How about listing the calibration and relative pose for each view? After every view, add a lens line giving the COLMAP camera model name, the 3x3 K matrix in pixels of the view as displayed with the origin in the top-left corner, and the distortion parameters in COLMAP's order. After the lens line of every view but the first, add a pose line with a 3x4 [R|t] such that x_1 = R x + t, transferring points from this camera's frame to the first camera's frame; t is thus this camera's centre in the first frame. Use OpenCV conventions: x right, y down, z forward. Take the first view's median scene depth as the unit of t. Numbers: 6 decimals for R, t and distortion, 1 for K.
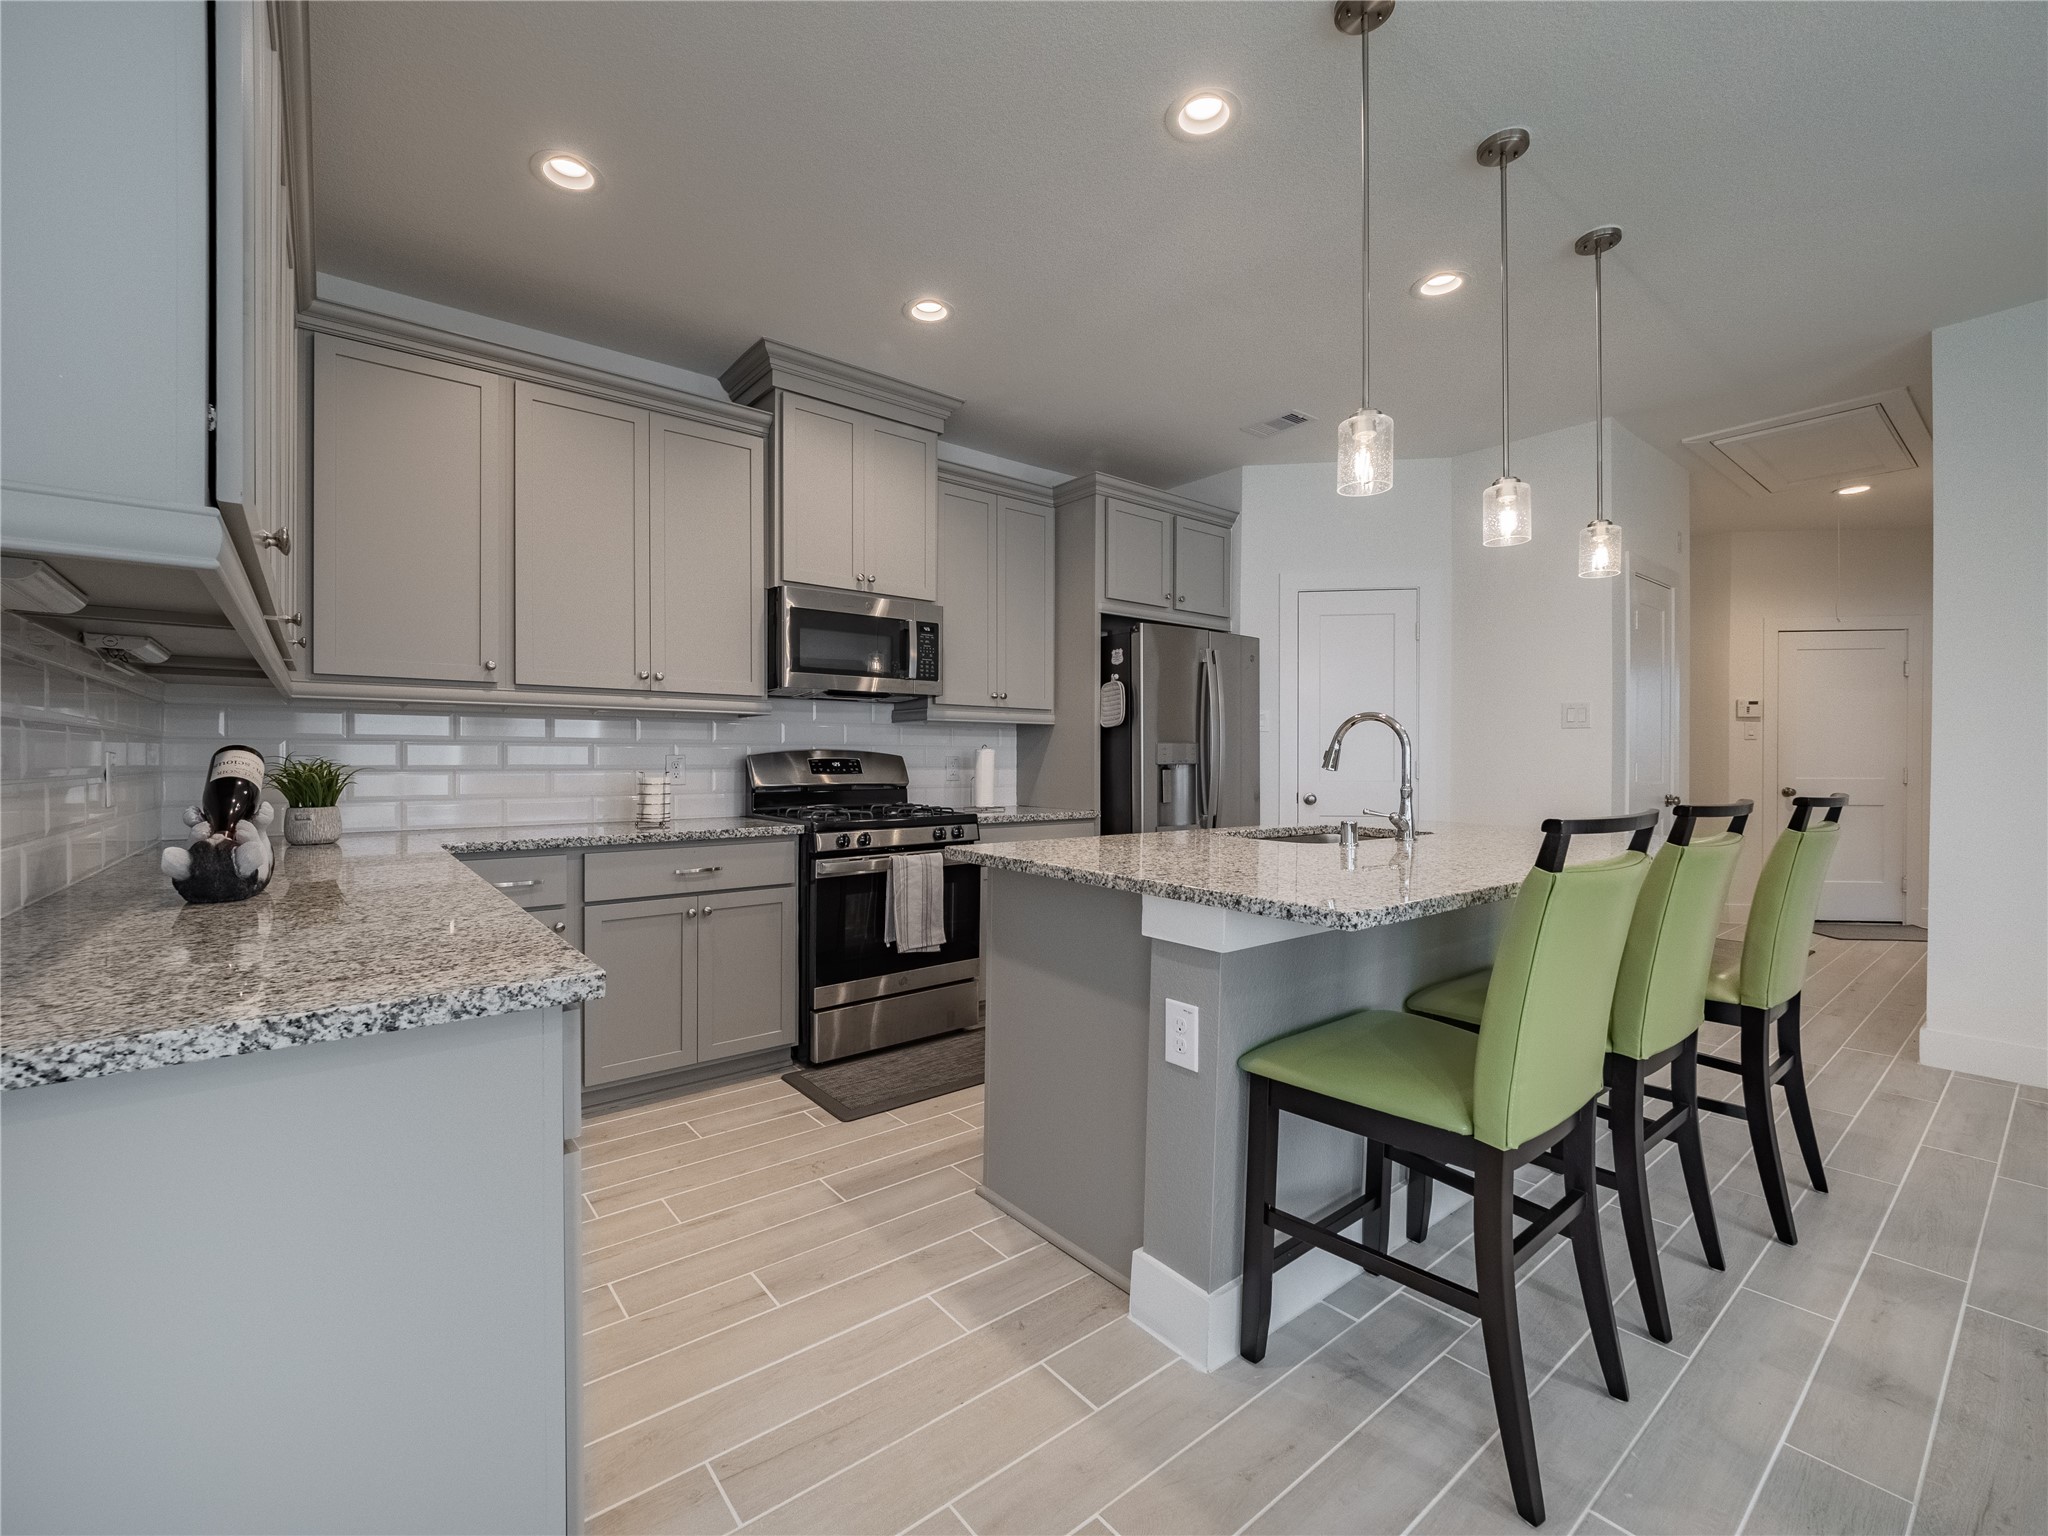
lens RADIAL K [[877.0, 0, 1024.0], [0, 877.0, 768.0], [0, 0, 1]] dist [-0.004184, -0.000063]
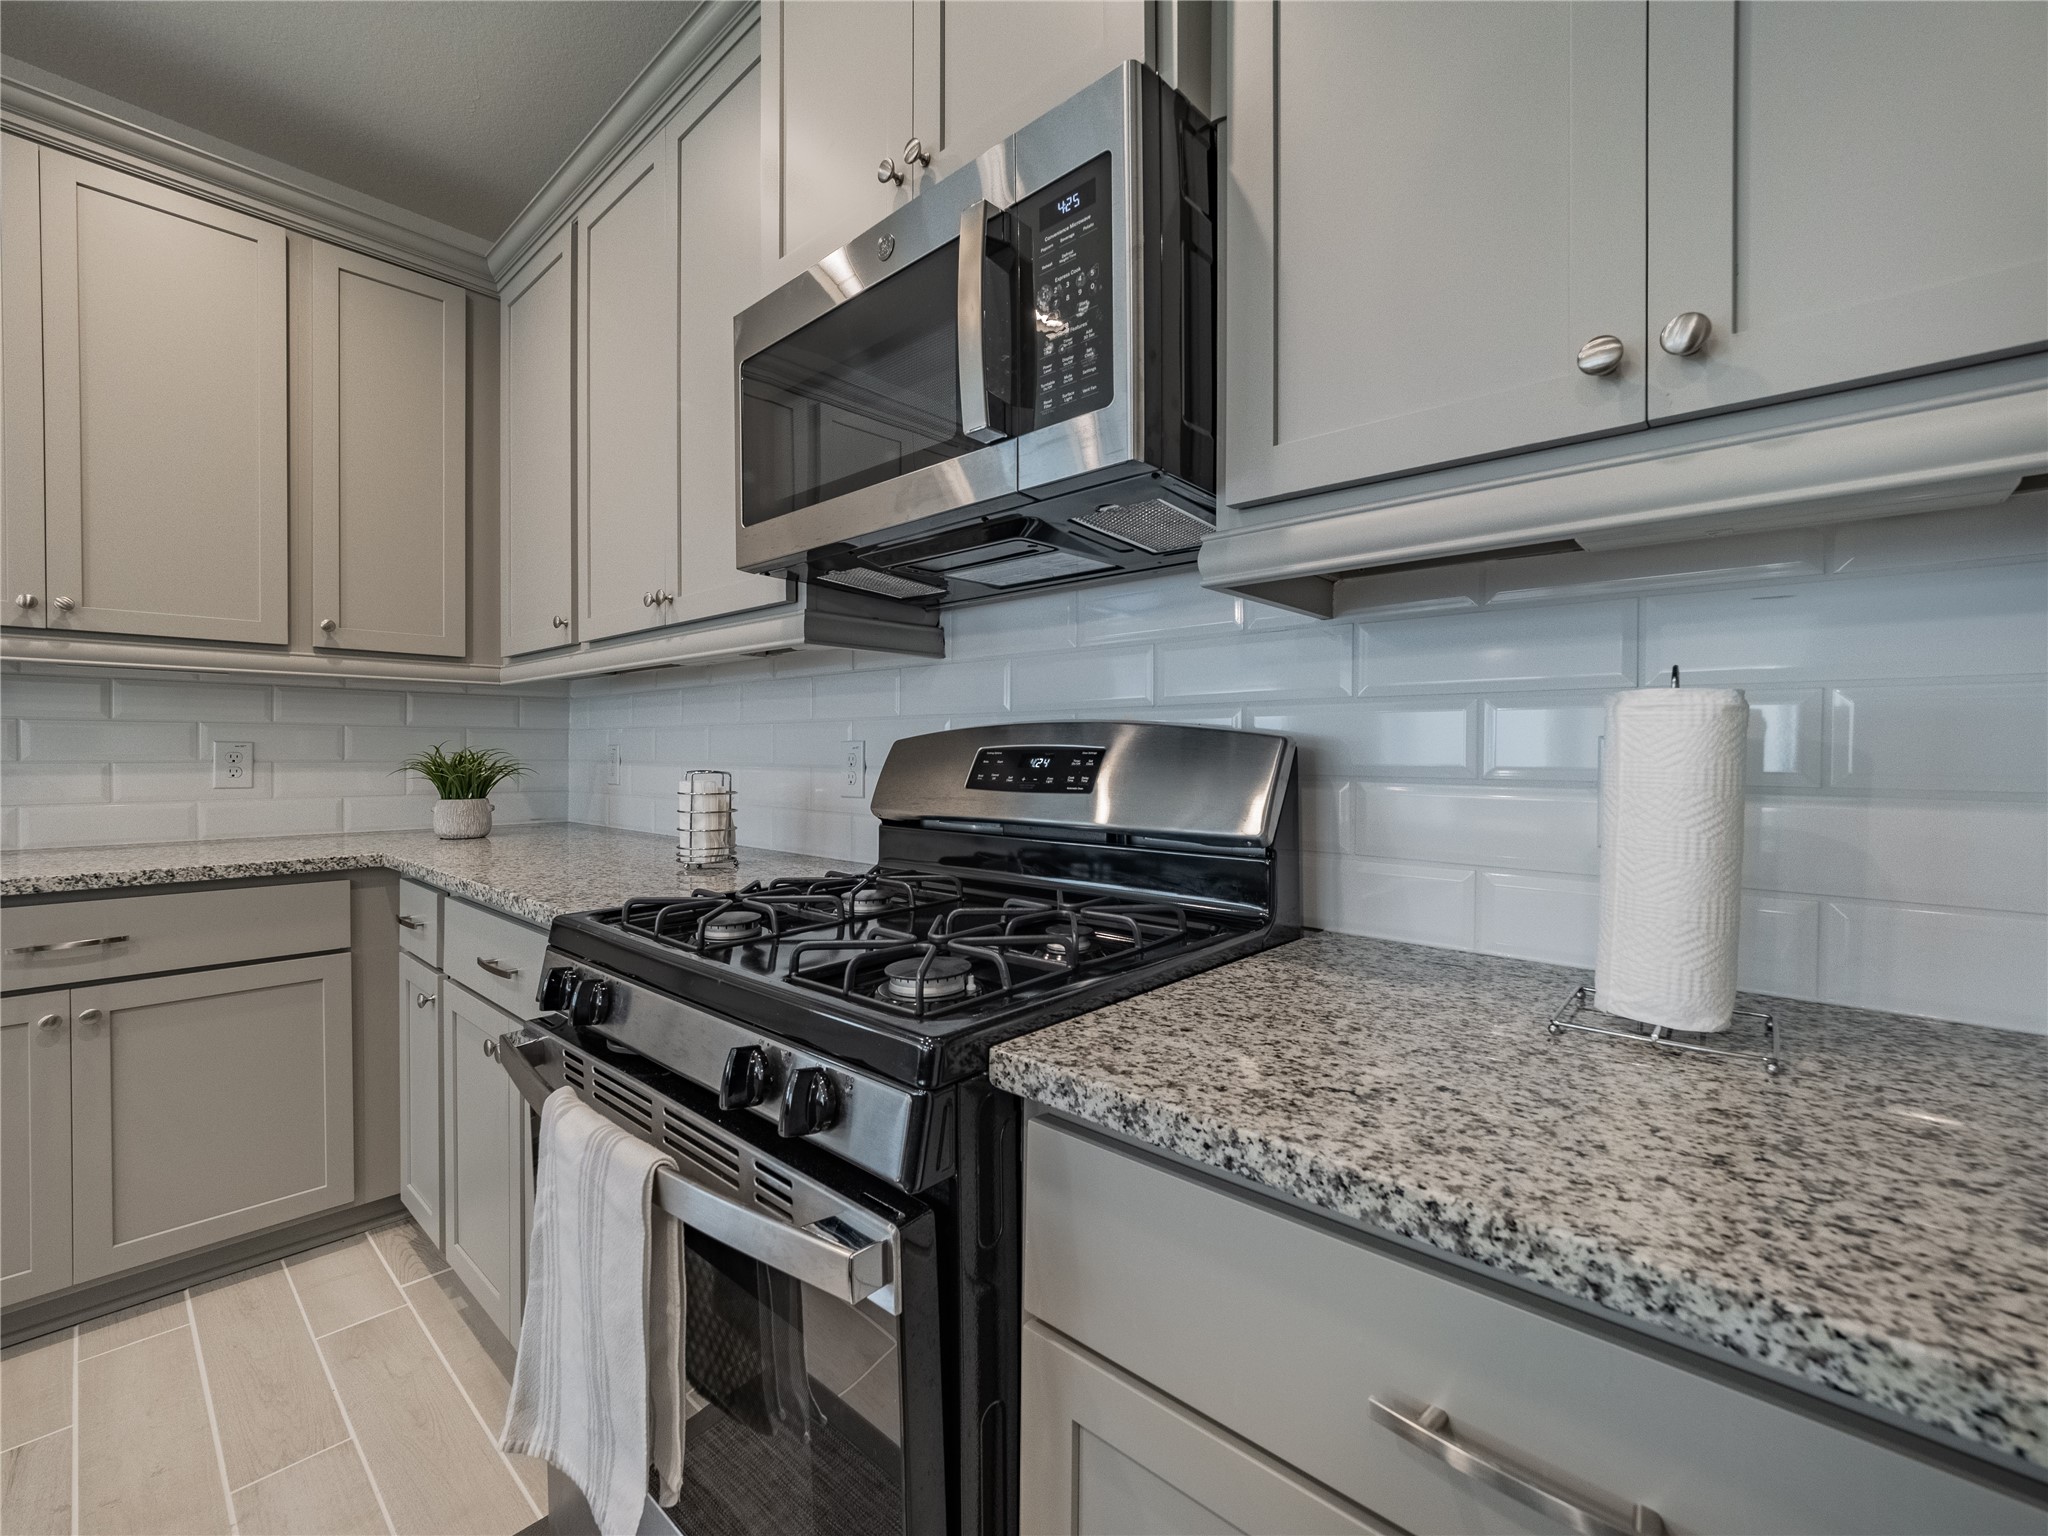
lens RADIAL K [[877.0, 0, 1024.0], [0, 877.0, 768.0], [0, 0, 1]] dist [-0.004184, -0.000063]
pose [[0.153874, 0.030004, -0.987635, 0.167450], [-0.002135, 0.999547, 0.030034, -0.017078], [0.988088, -0.002513, 0.153869, 1.306987]]
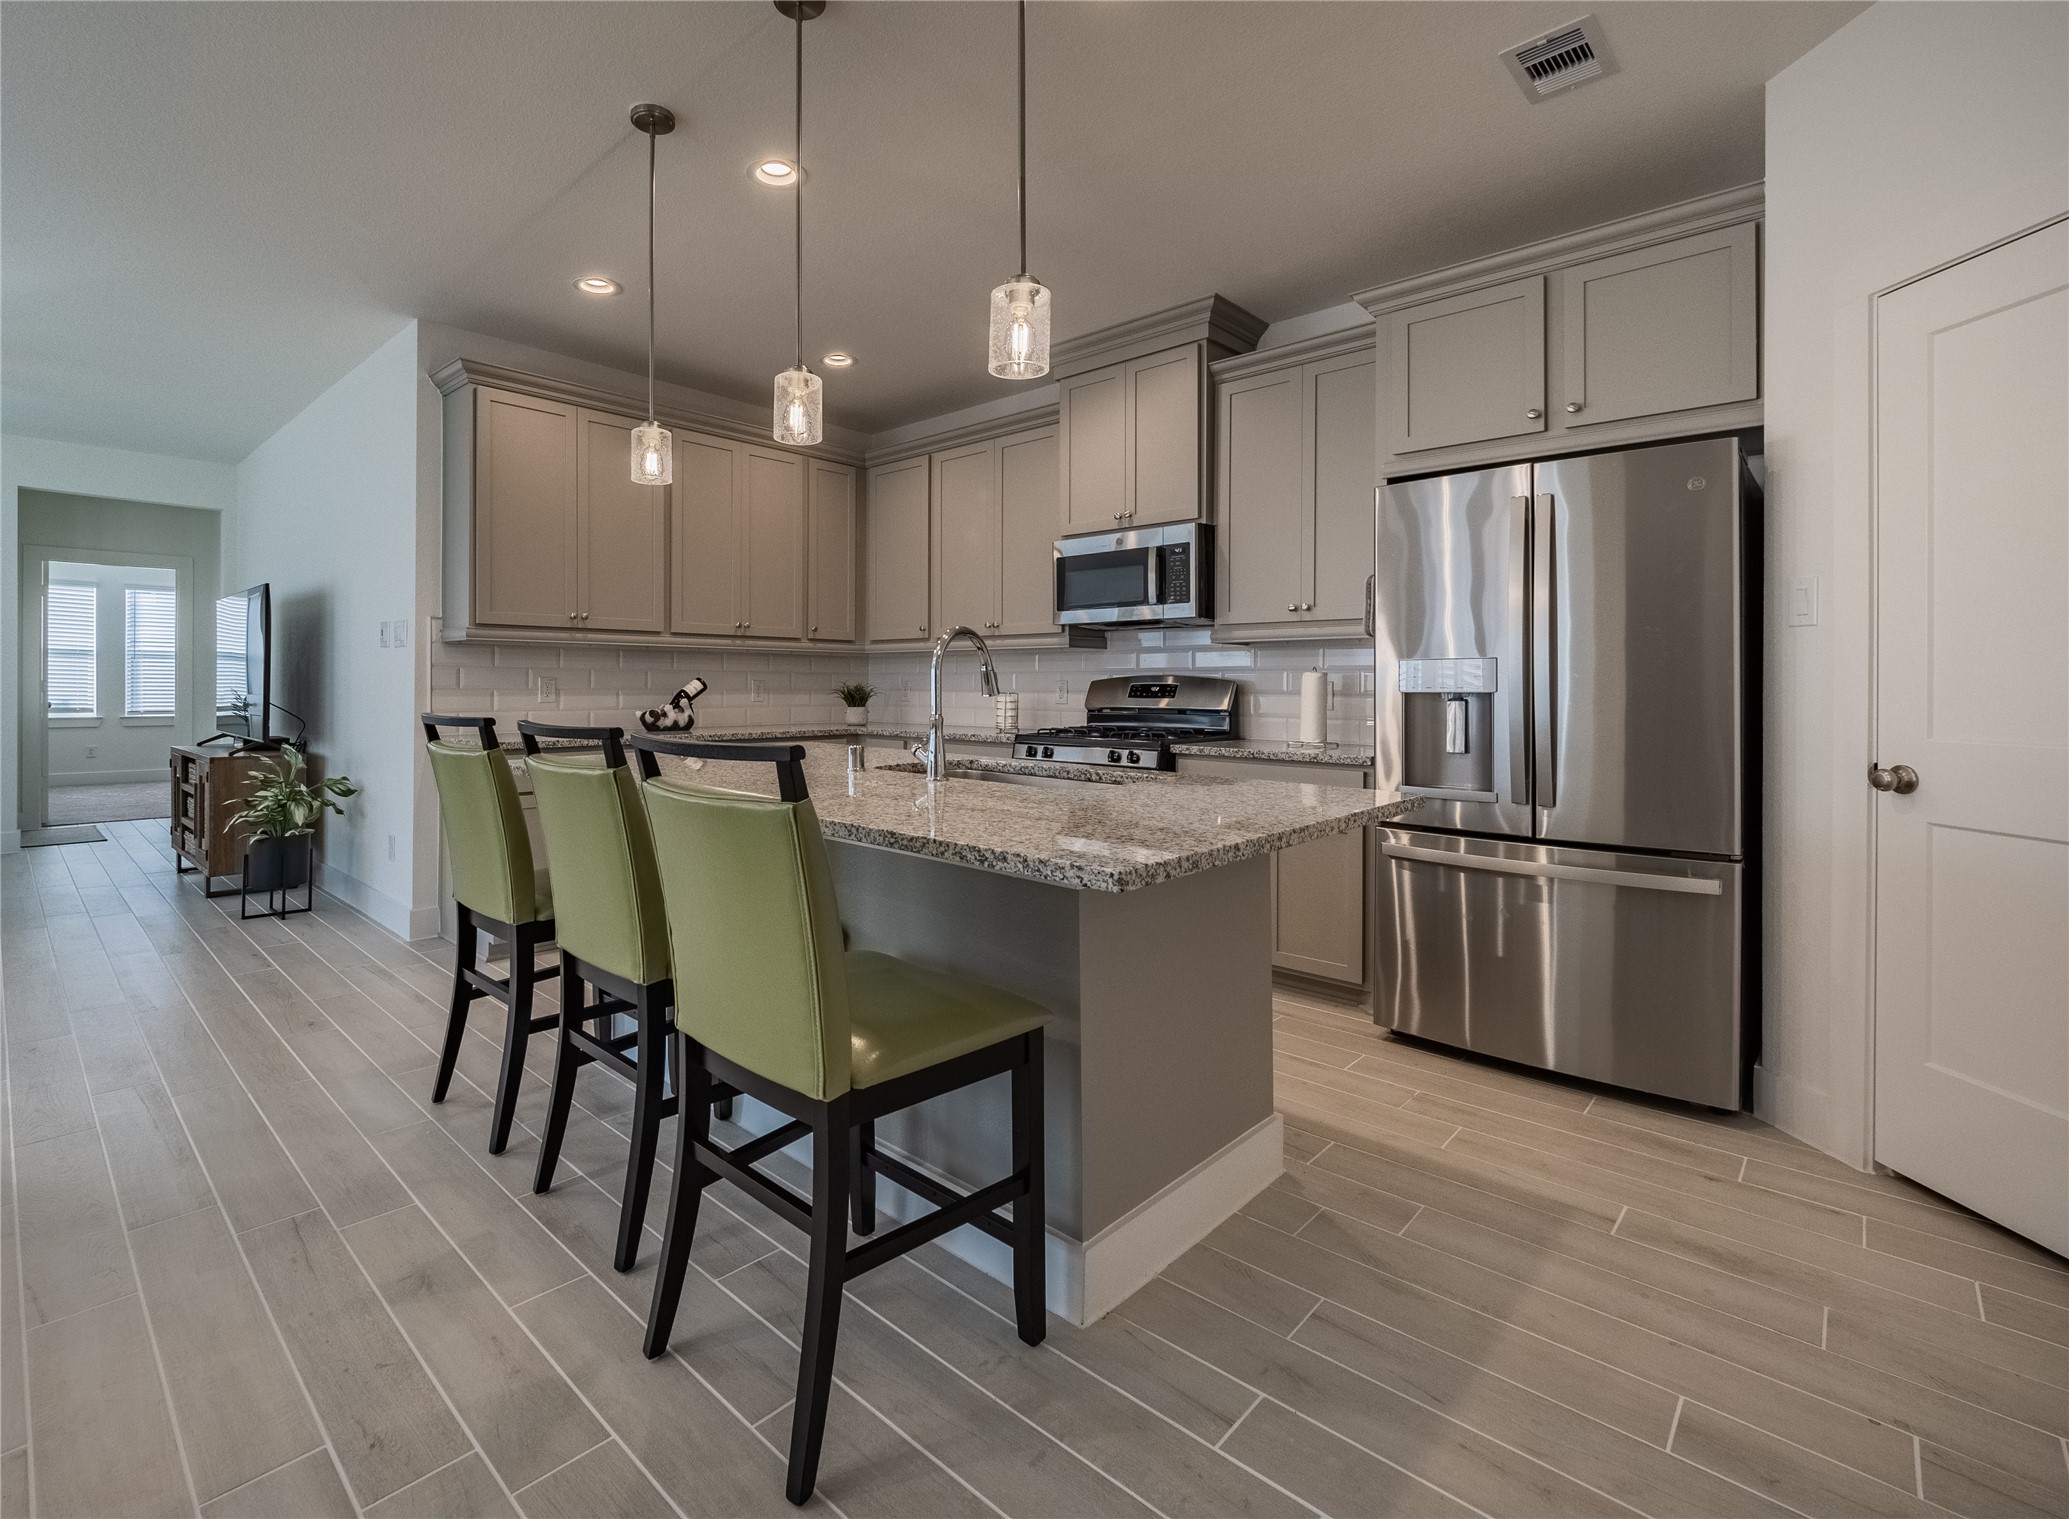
lens RADIAL K [[948.7, 0, 960.7], [0, 948.7, 690.6], [0, 0, 1]] dist [0.000326, -0.000148]
pose [[0.126803, 0.017534, -0.991773, 1.257164], [-0.003517, 0.999845, 0.017227, -0.029499], [0.991922, 0.001303, 0.126845, 0.853329]]
